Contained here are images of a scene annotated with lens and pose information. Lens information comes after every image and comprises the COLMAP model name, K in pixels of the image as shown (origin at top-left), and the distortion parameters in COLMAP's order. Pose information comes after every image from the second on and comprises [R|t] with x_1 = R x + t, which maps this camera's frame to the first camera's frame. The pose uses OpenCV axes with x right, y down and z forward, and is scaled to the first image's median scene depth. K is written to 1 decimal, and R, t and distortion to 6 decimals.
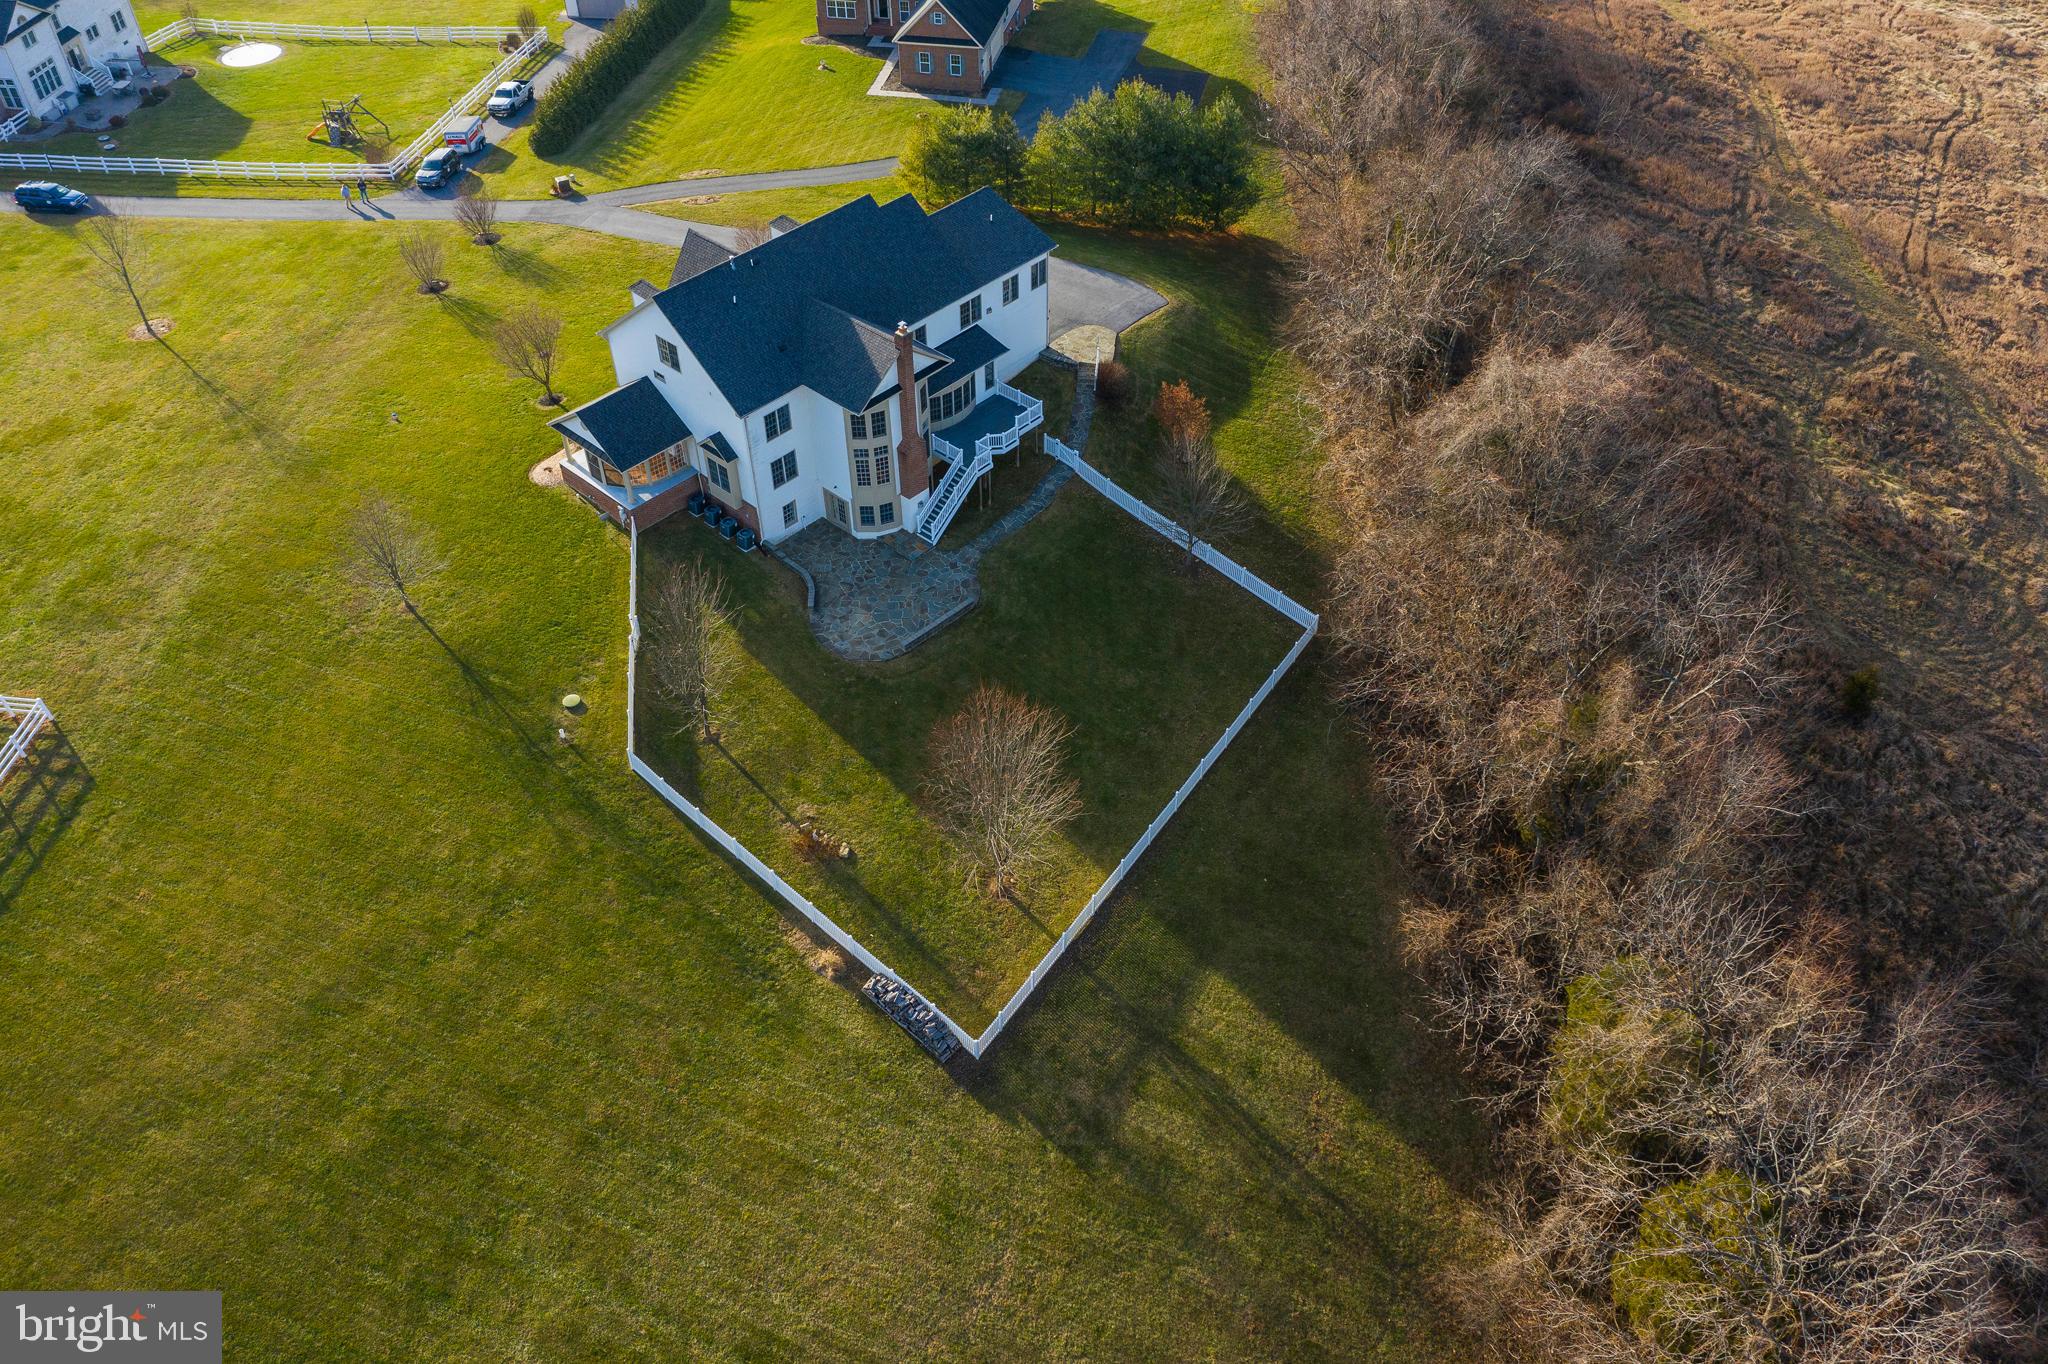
lens RADIAL K [[1619.3, 0, 1024.0], [0, 1619.3, 682.0], [0, 0, 1]] dist [-0.019157, 0.004905]
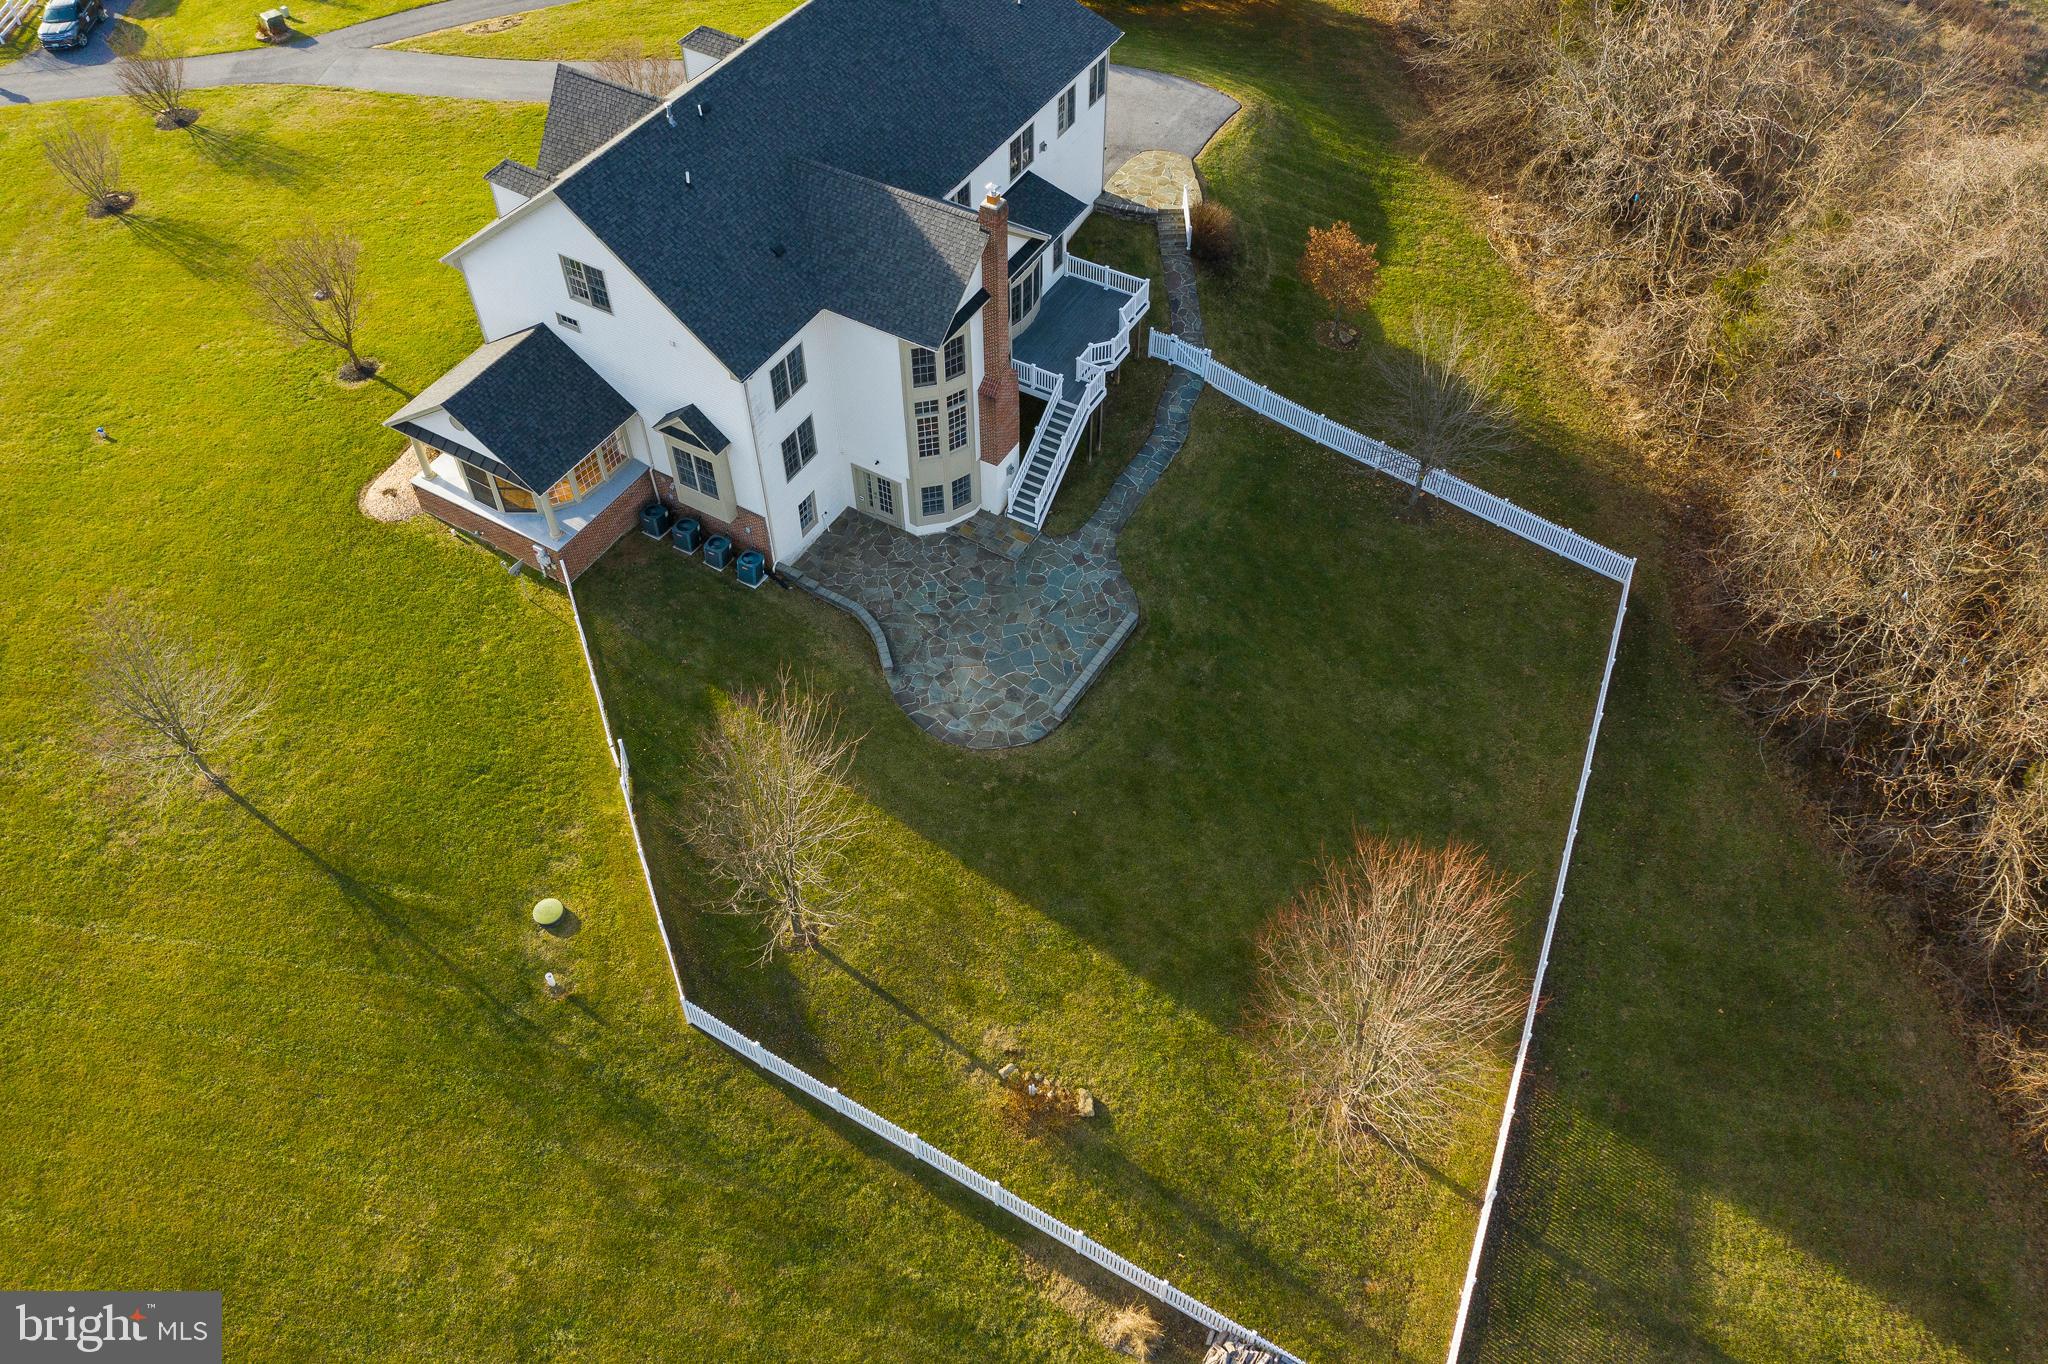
lens RADIAL K [[1619.3, 0, 1024.0], [0, 1619.3, 682.0], [0, 0, 1]] dist [-0.019157, 0.004905]
pose [[0.977234, -0.158128, 0.141458, -0.166252], [0.141351, 0.982447, 0.121728, -0.107129], [-0.158223, -0.098962, 0.982432, 0.373523]]
